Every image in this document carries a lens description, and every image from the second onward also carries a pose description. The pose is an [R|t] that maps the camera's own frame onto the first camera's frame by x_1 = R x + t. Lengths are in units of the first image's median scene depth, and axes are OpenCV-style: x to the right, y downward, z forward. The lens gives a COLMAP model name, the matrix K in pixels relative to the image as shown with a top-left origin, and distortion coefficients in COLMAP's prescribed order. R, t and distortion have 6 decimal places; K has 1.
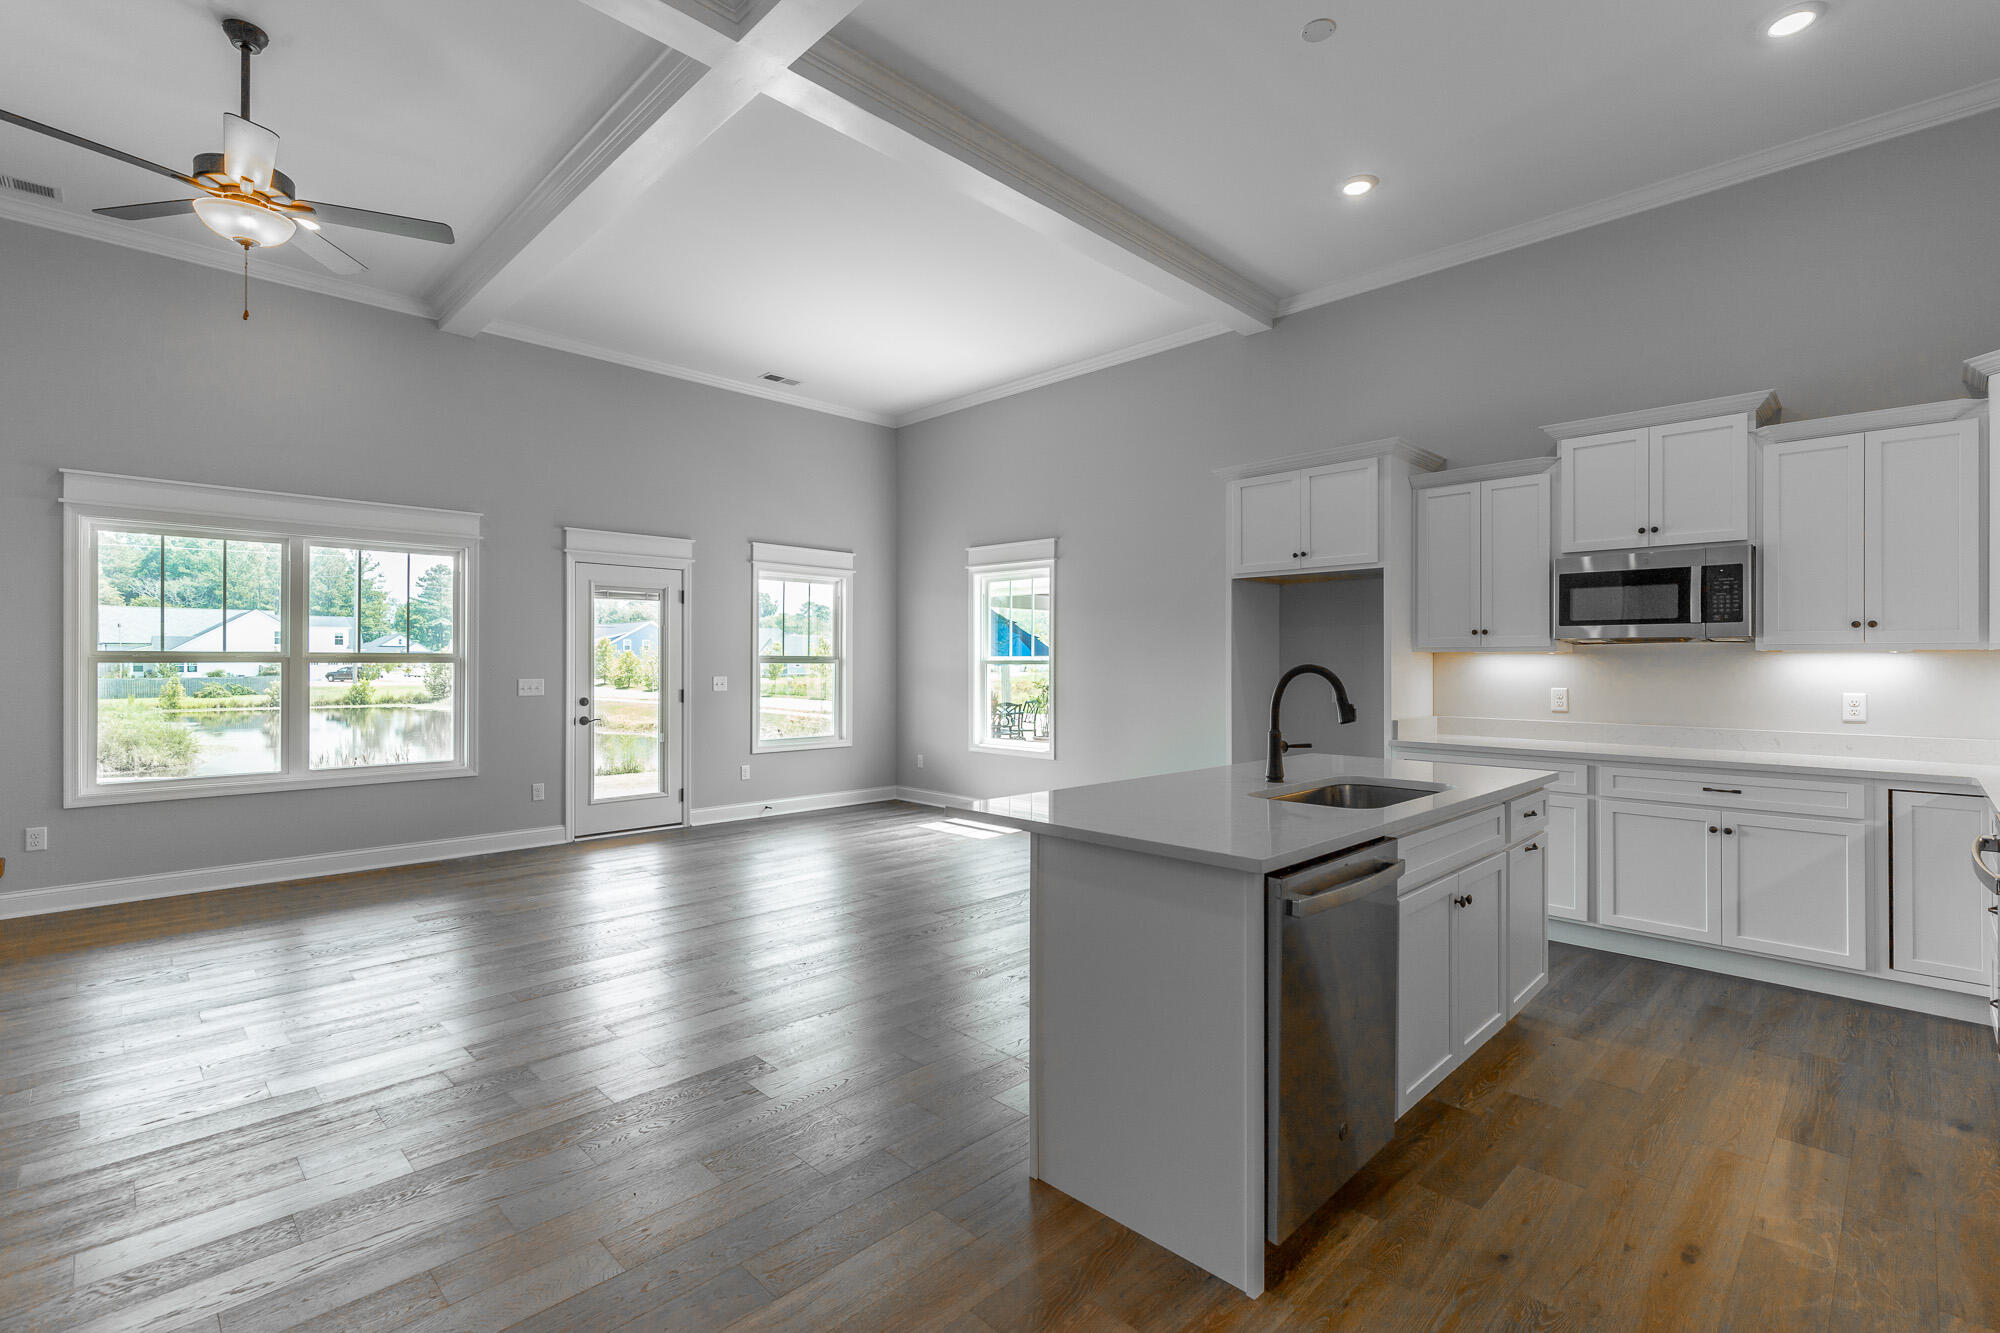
lens RADIAL K [[908.6, 0, 1006.2], [0, 908.6, 661.5], [0, 0, 1]] dist [0.001392, 0.001380]
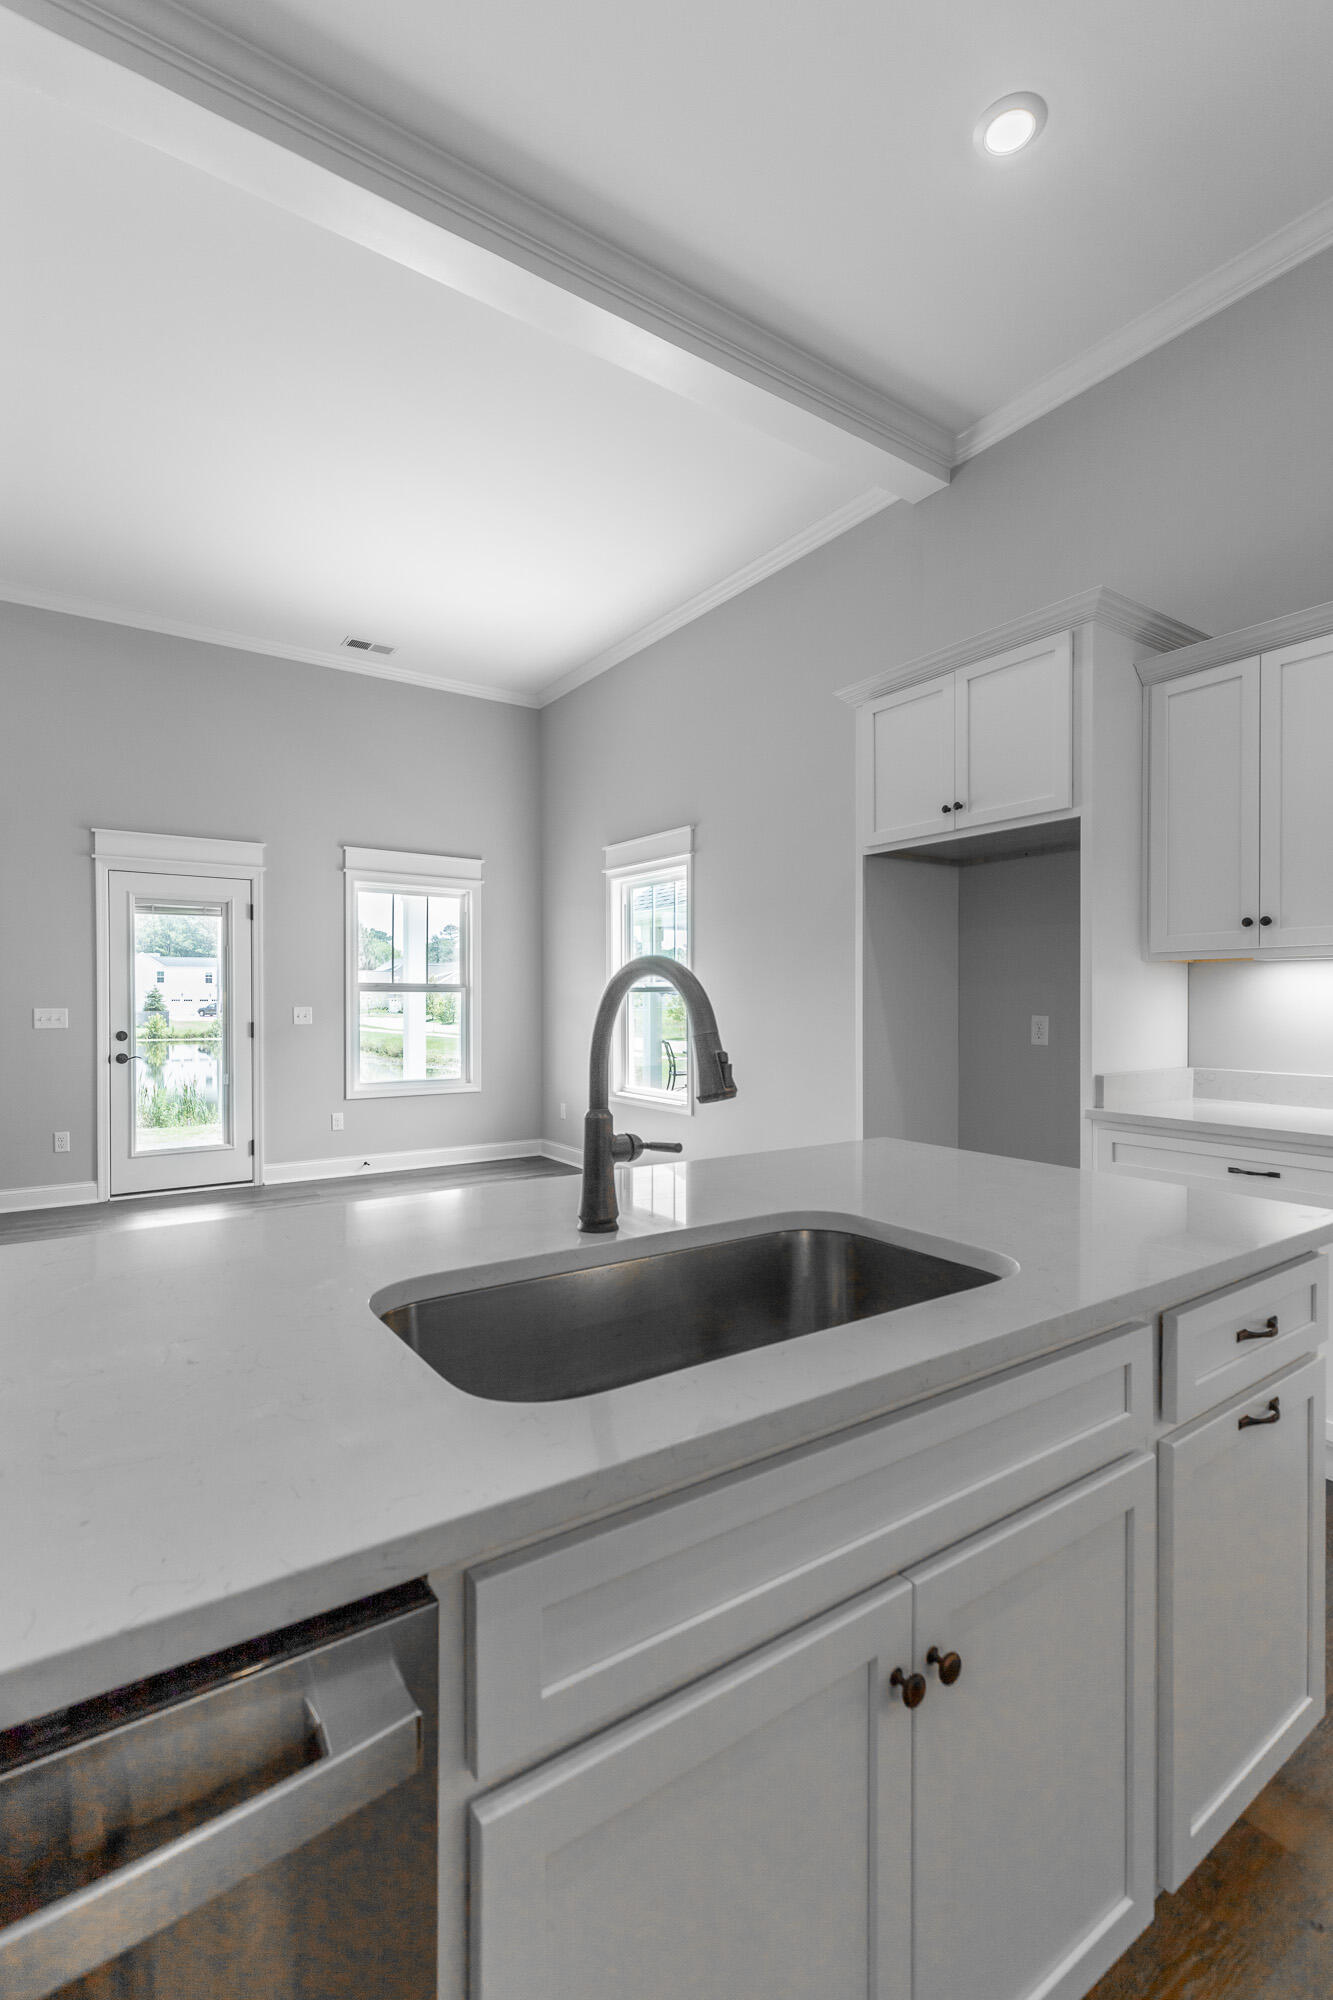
lens RADIAL K [[908.6, 0, 659.8], [0, 908.6, 1007.6], [0, 0, 1]] dist [0.001392, 0.001380]
pose [[0.981980, -0.000171, -0.188986, 0.175019], [0.002214, 0.999941, 0.010598, 0.009337], [0.188973, -0.010826, 0.981923, 0.248940]]
